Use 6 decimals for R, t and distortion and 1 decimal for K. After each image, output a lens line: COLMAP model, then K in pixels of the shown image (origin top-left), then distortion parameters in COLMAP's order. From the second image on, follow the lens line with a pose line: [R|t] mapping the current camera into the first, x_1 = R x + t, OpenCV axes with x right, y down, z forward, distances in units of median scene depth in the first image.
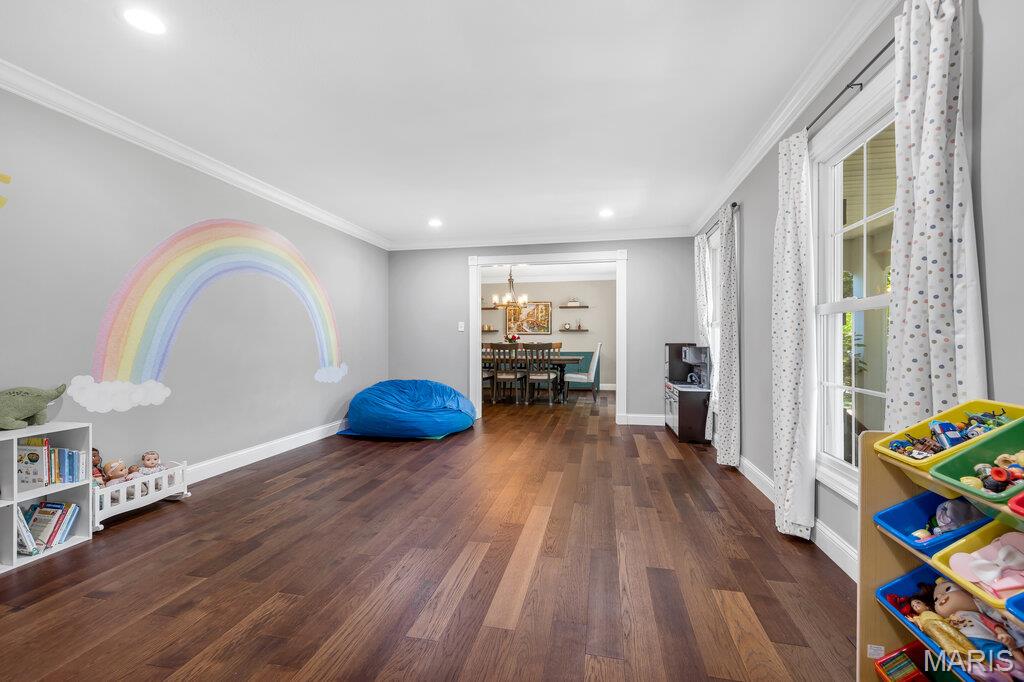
lens RADIAL K [[440.8, 0, 511.1], [0, 440.8, 343.0], [0, 0, 1]] dist [0.003902, 0.000208]
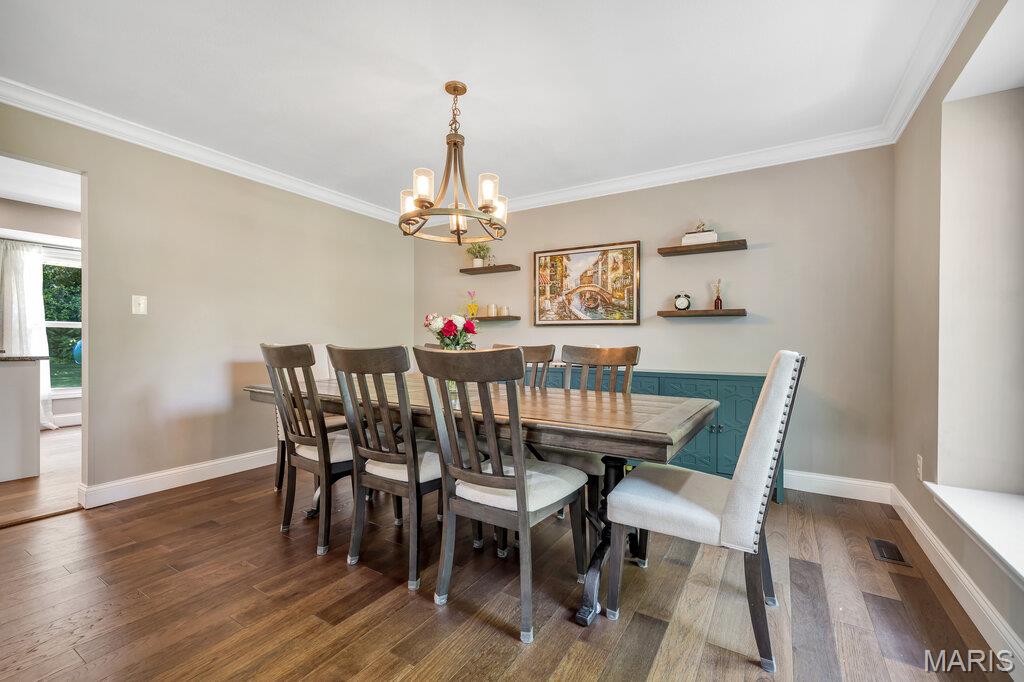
lens RADIAL K [[440.8, 0, 510.2], [0, 440.8, 342.6], [0, 0, 1]] dist [0.003902, 0.000208]
pose [[0.942980, 0.008005, -0.332752, 0.114158], [-0.010000, 0.999941, -0.004284, -0.000971], [0.332698, 0.007367, 0.943005, 0.598282]]
